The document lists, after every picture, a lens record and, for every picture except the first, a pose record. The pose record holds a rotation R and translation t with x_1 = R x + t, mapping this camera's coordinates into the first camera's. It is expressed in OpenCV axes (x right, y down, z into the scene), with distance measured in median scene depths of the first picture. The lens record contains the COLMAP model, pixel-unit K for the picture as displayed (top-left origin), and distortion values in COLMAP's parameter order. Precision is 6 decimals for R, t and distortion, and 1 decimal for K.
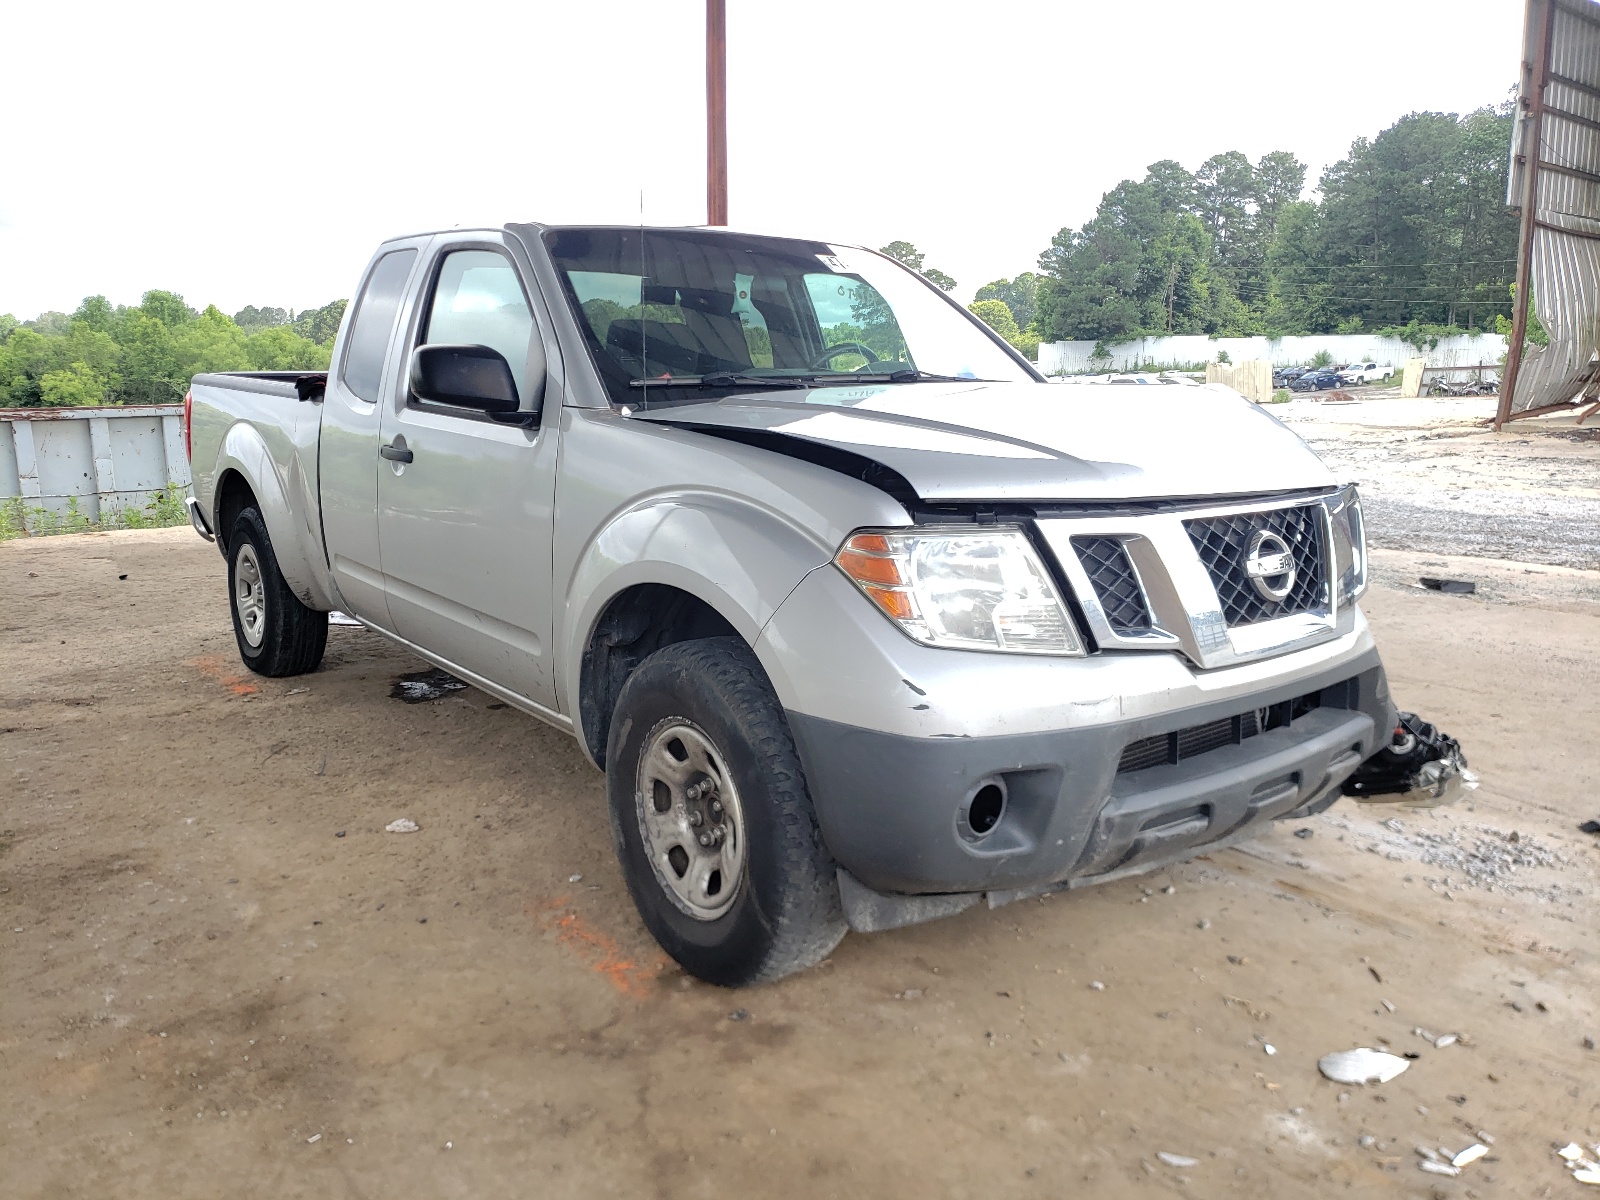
lens RADIAL K [[1240.2, 0, 796.0], [0, 1240.2, 595.5], [0, 0, 1]] dist [0.045658, -0.024950]
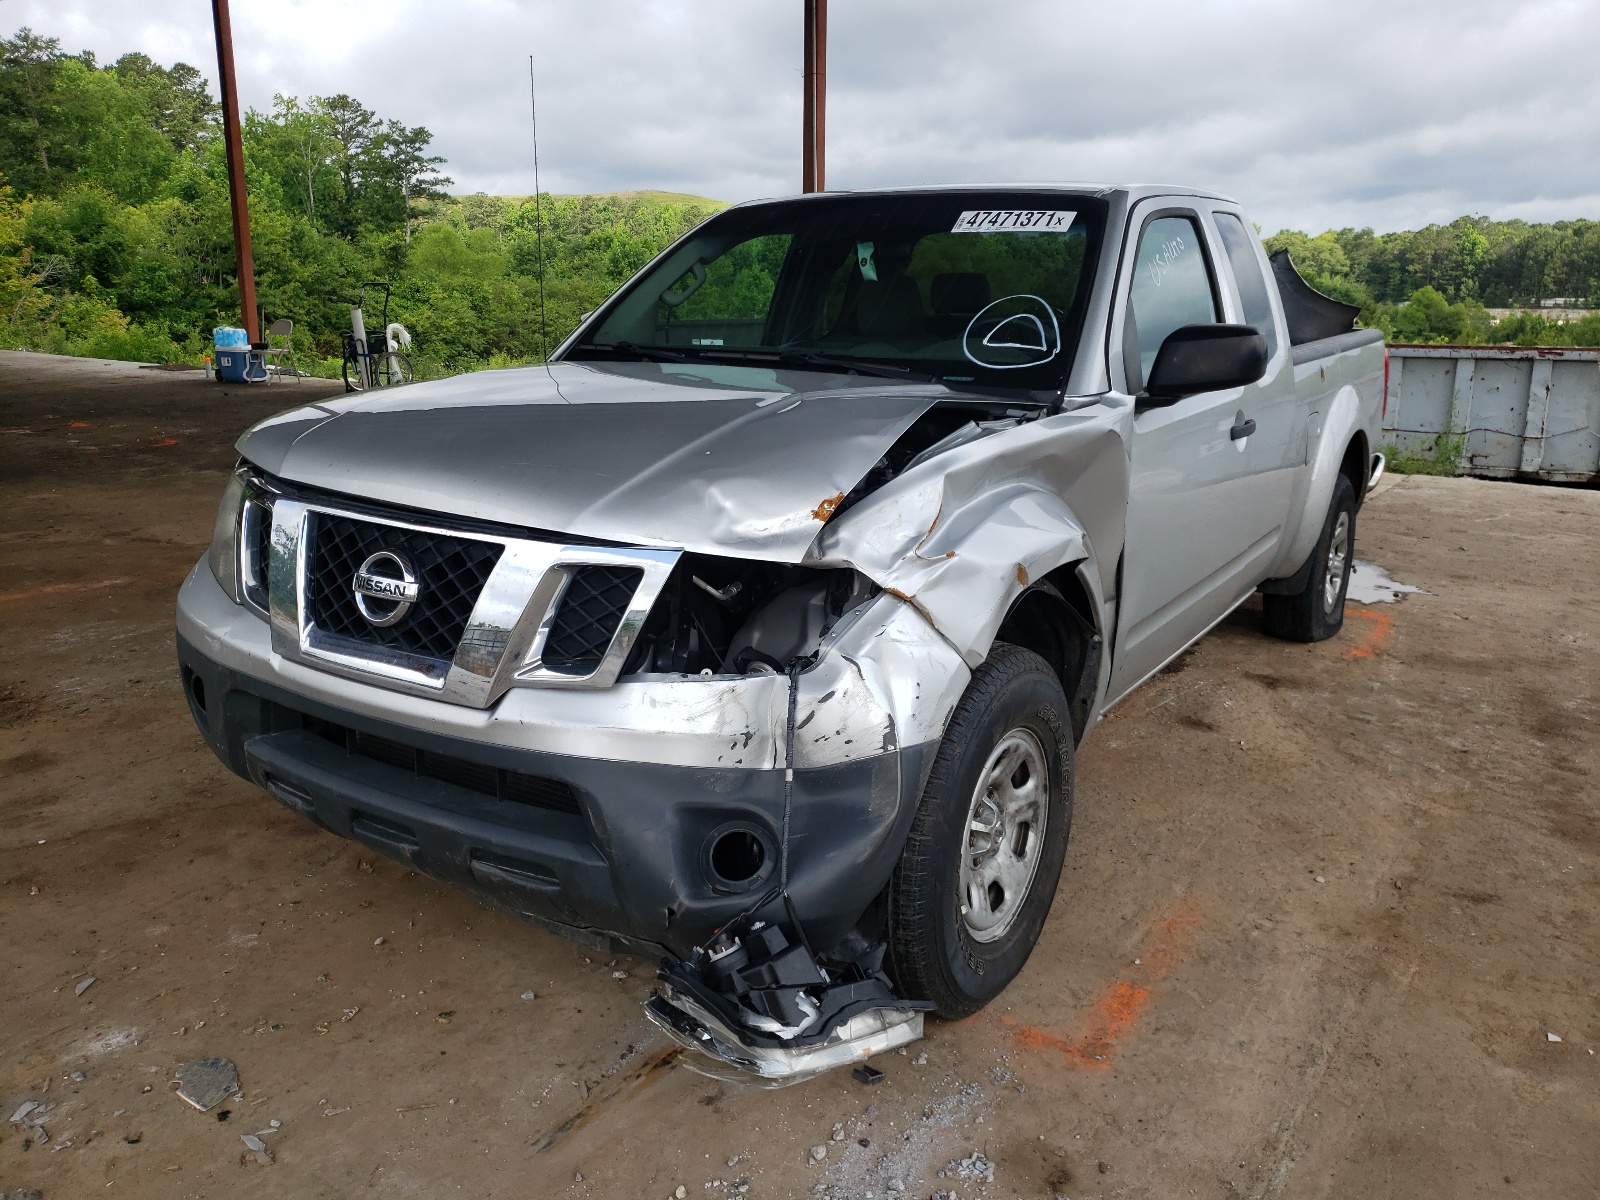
lens RADIAL K [[1240.2, 0, 805.7], [0, 1240.2, 596.9], [0, 0, 1]] dist [0.045658, -0.024950]
pose [[0.307010, 0.237378, -0.921627, 0.869342], [-0.184769, 0.964835, 0.186957, -0.161472], [0.933598, 0.112891, 0.340074, 0.653124]]
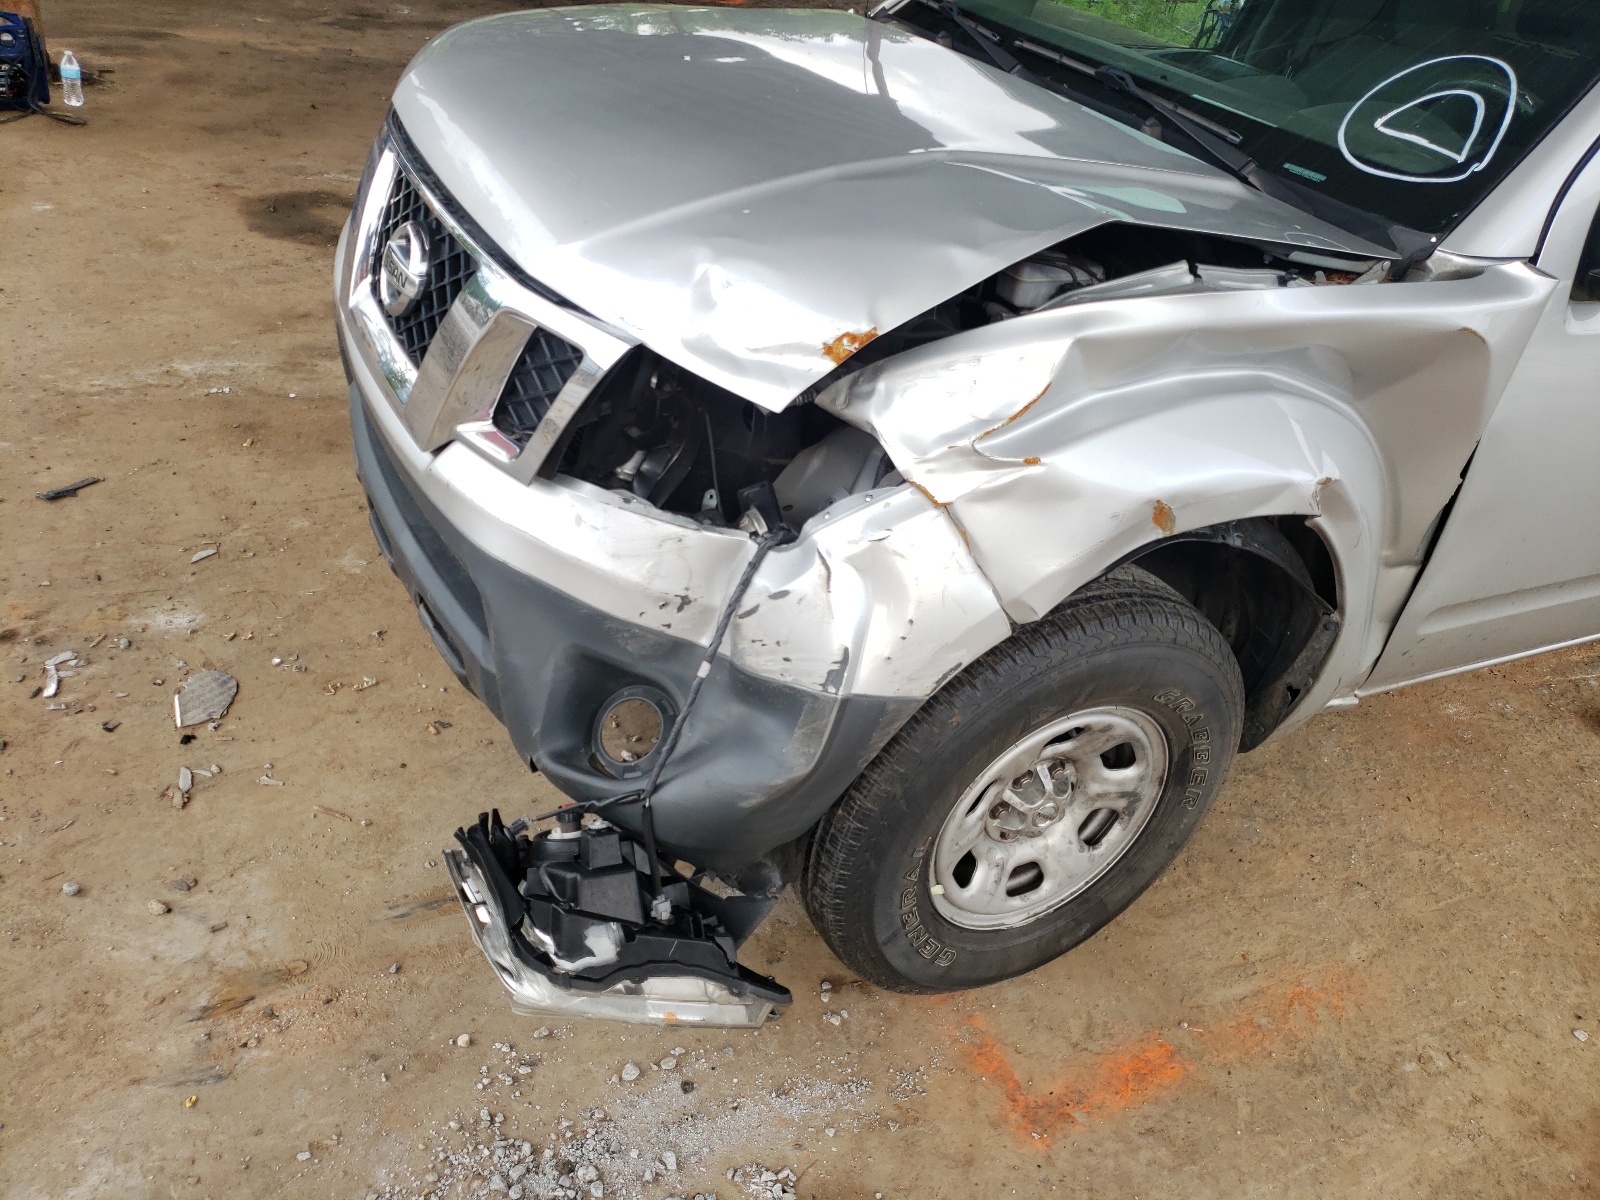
lens RADIAL K [[1240.2, 0, 796.7], [0, 1240.2, 596.2], [0, 0, 1]] dist [0.045658, -0.024950]
pose [[-0.206829, 0.503561, -0.838837, 0.710922], [-0.329875, 0.771280, 0.544343, -0.242022], [0.921088, 0.389298, 0.006589, 0.862727]]
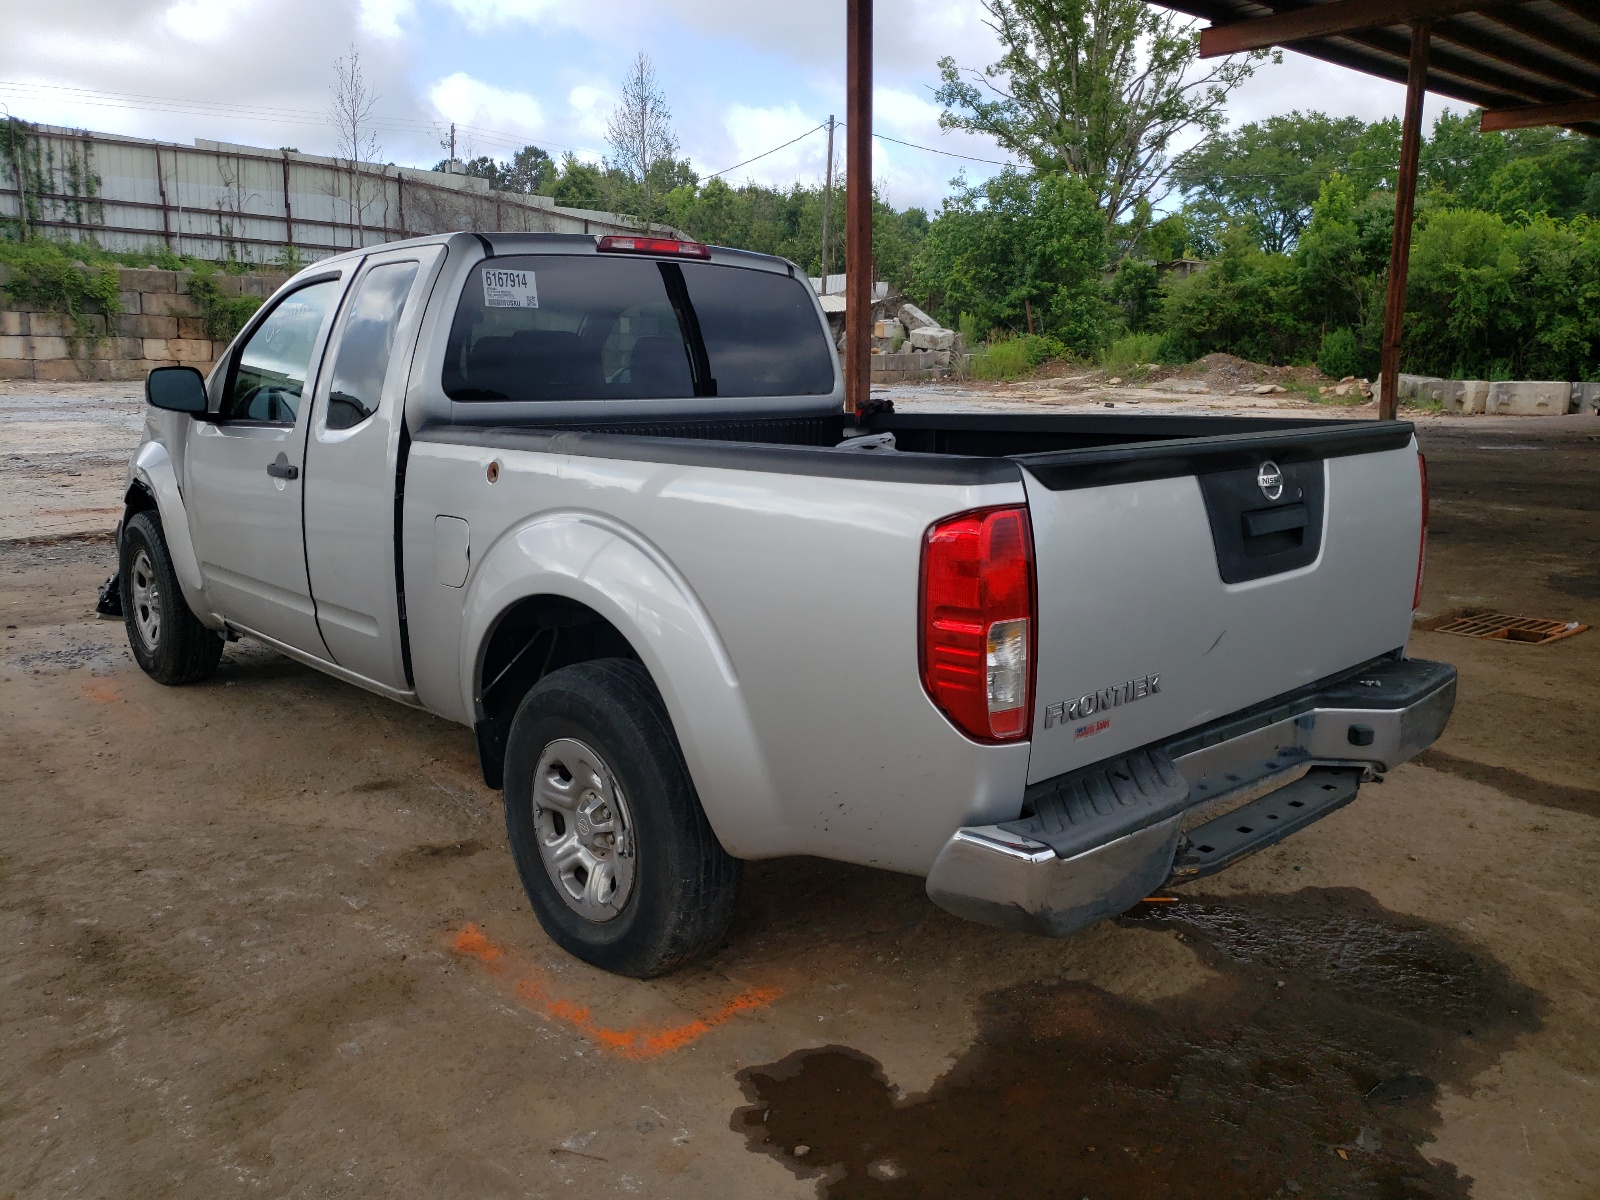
lens RADIAL K [[1240.2, 0, 799.6], [0, 1240.2, 600.0], [0, 0, 1]] dist [0.045658, -0.024950]
pose [[-0.997976, 0.004267, -0.063444, -0.289446], [-0.020084, 0.925520, 0.378165, -0.472684], [0.060332, 0.378674, -0.923562, 2.293839]]
